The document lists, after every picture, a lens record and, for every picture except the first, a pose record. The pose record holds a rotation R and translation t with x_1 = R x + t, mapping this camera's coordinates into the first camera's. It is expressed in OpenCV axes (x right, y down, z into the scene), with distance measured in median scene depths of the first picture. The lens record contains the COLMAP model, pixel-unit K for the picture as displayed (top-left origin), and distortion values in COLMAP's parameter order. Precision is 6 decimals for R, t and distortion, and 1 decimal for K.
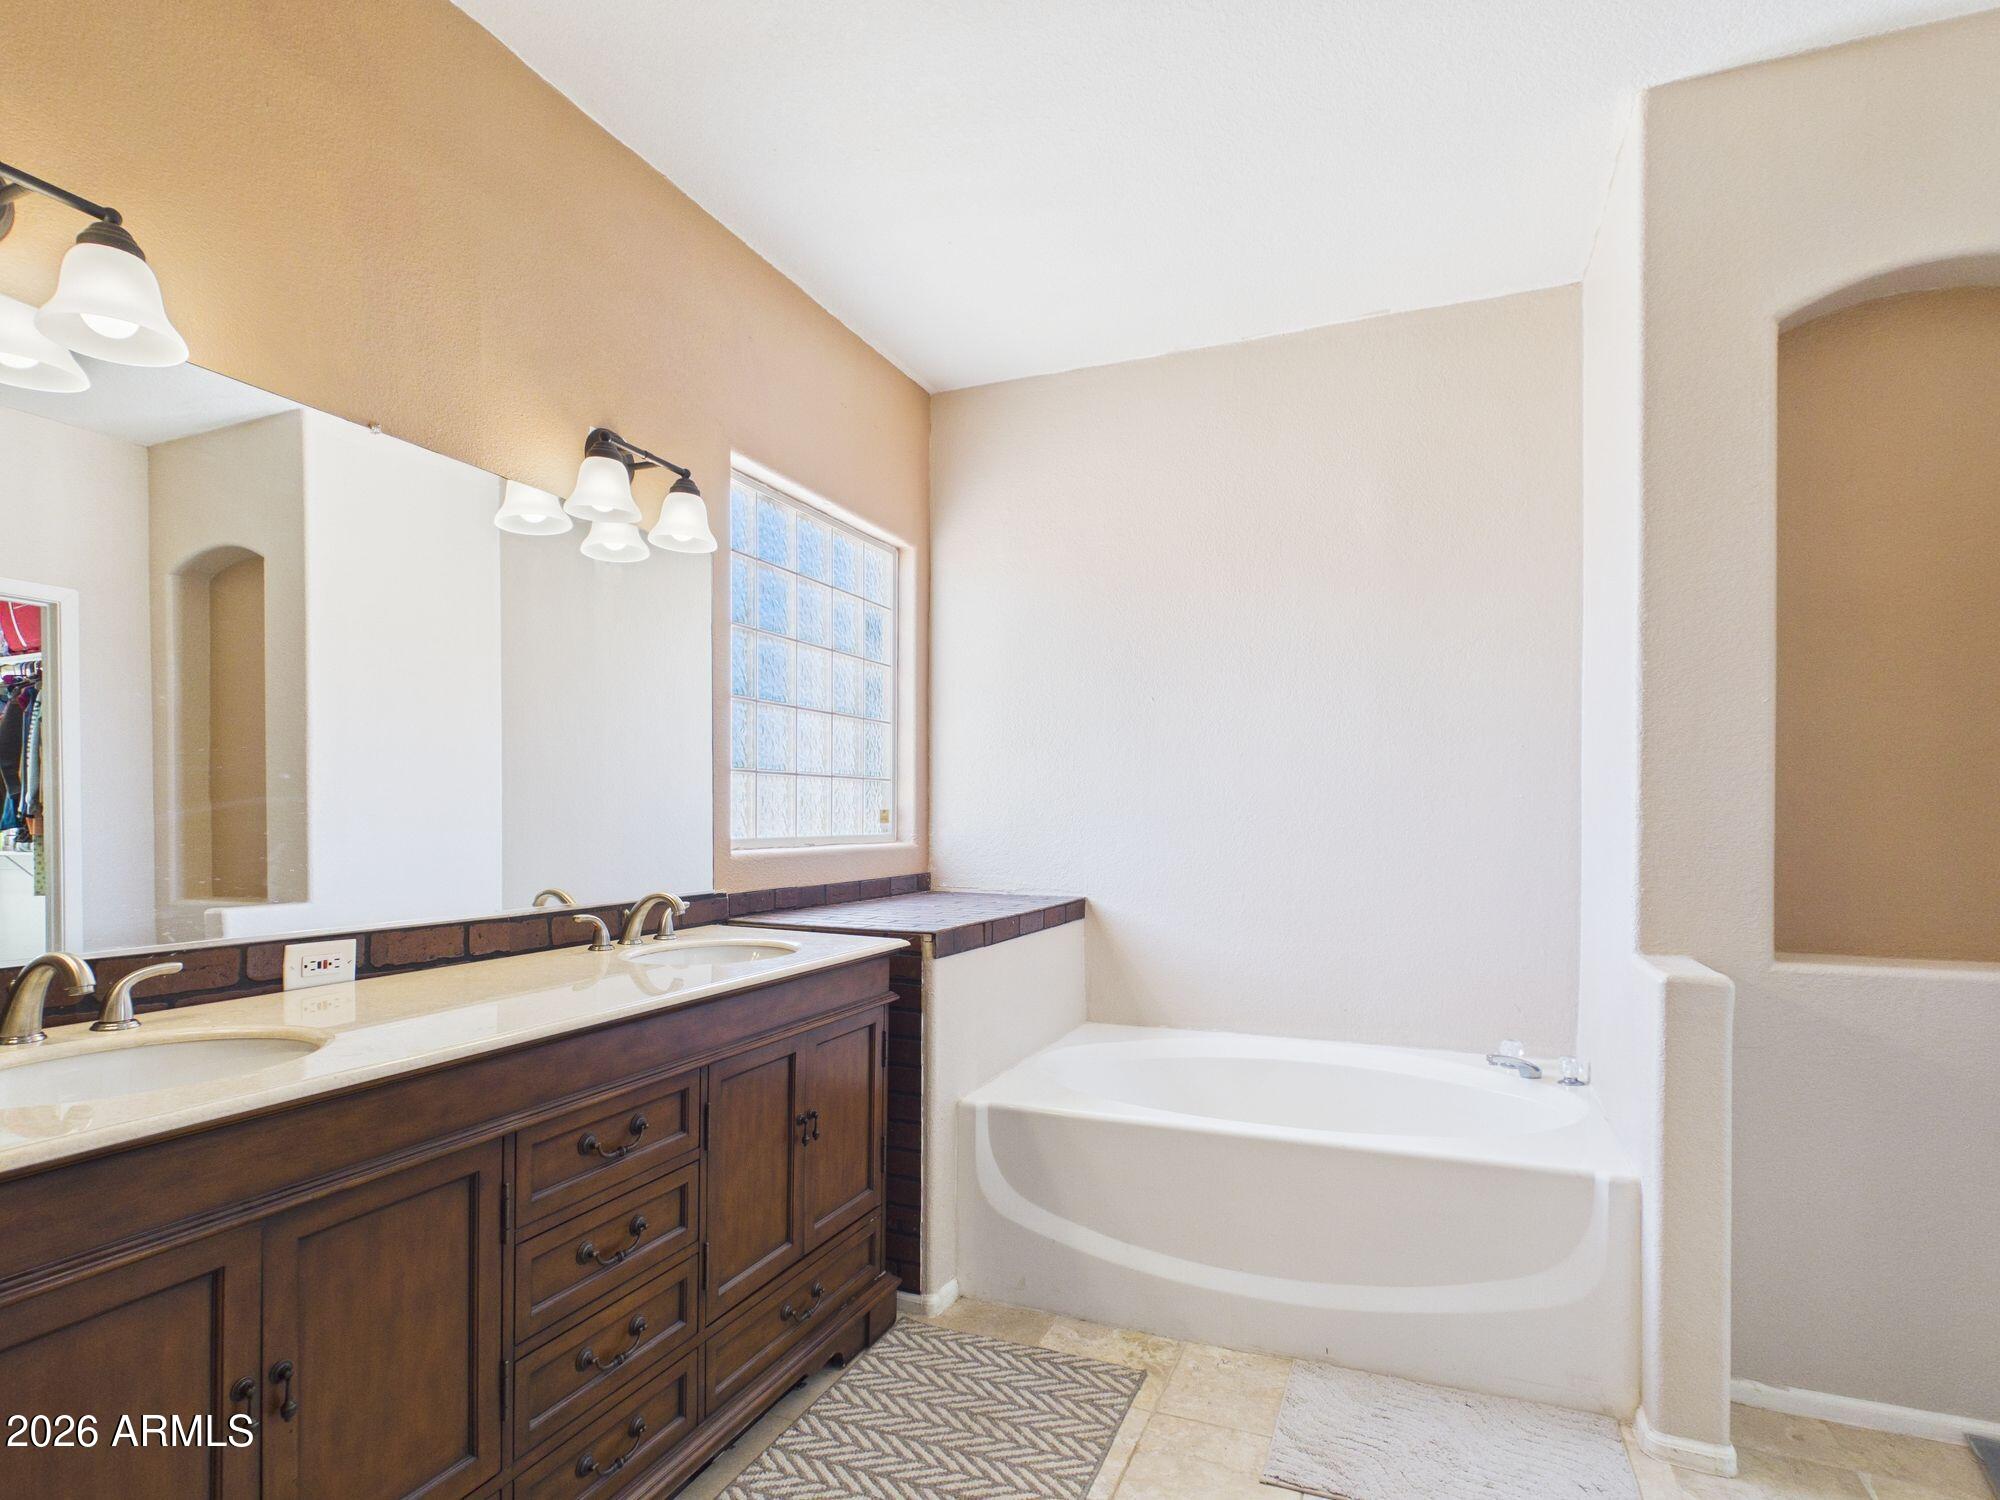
lens RADIAL K [[1061.0, 0, 1012.9], [0, 1061.0, 824.3], [0, 0, 1]] dist [0.001488, -0.000742]
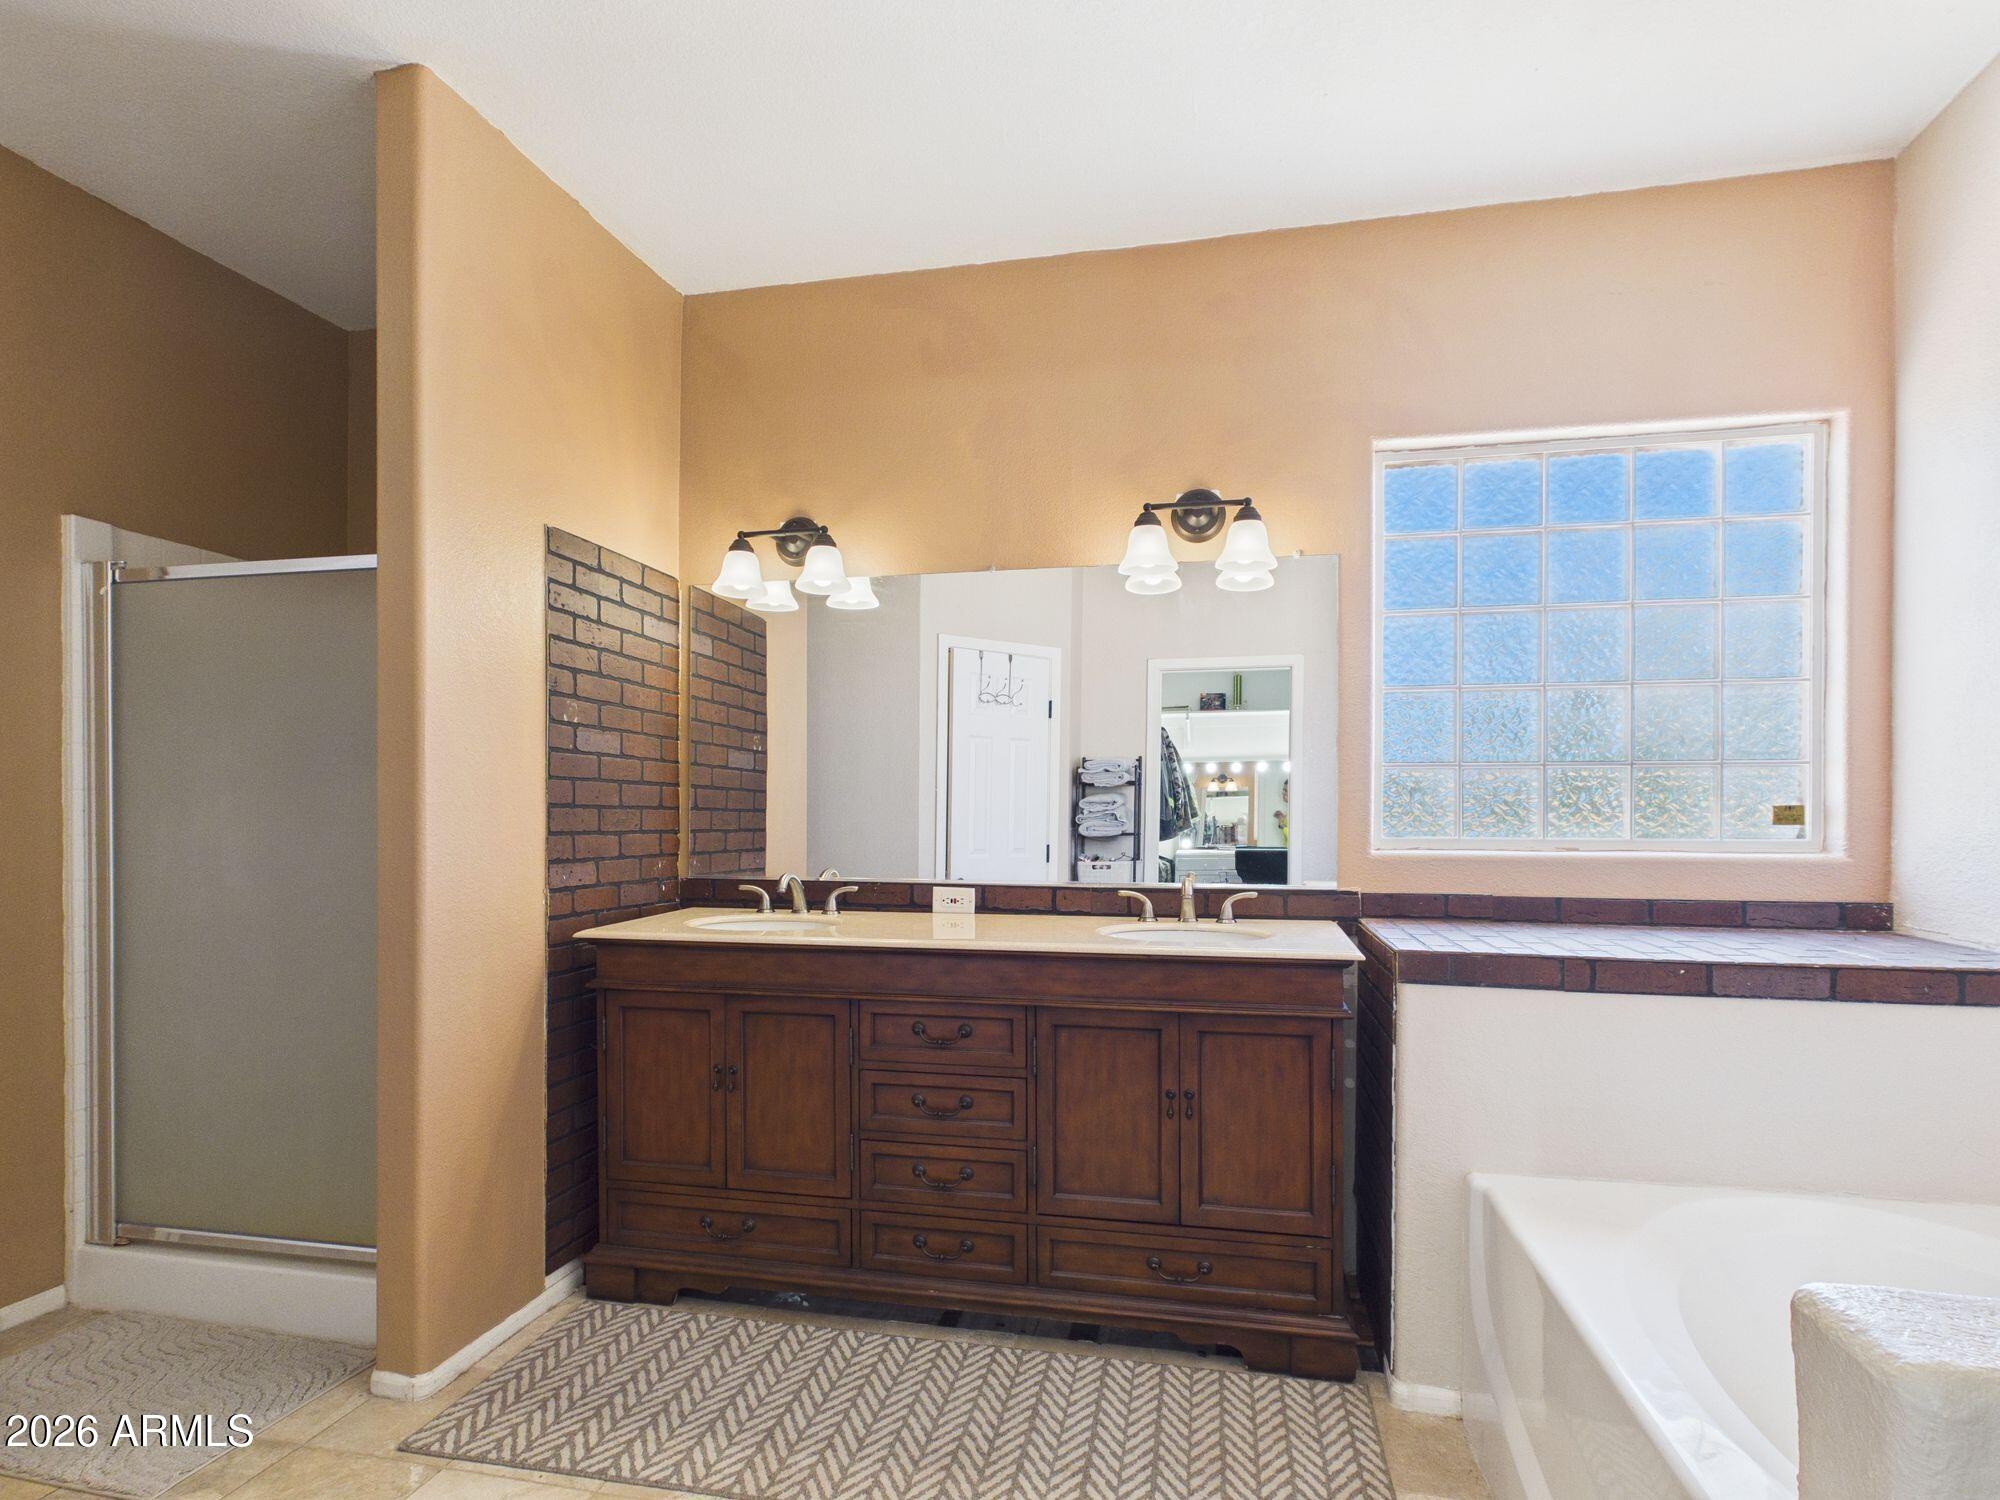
lens RADIAL K [[1061.0, 0, 1012.9], [0, 1061.0, 824.3], [0, 0, 1]] dist [0.001488, -0.000742]
pose [[0.159949, 0.005902, -0.987108, 0.975360], [-0.010759, 0.999933, 0.004235, 0.001797], [0.987067, 0.009942, 0.160002, 0.776021]]
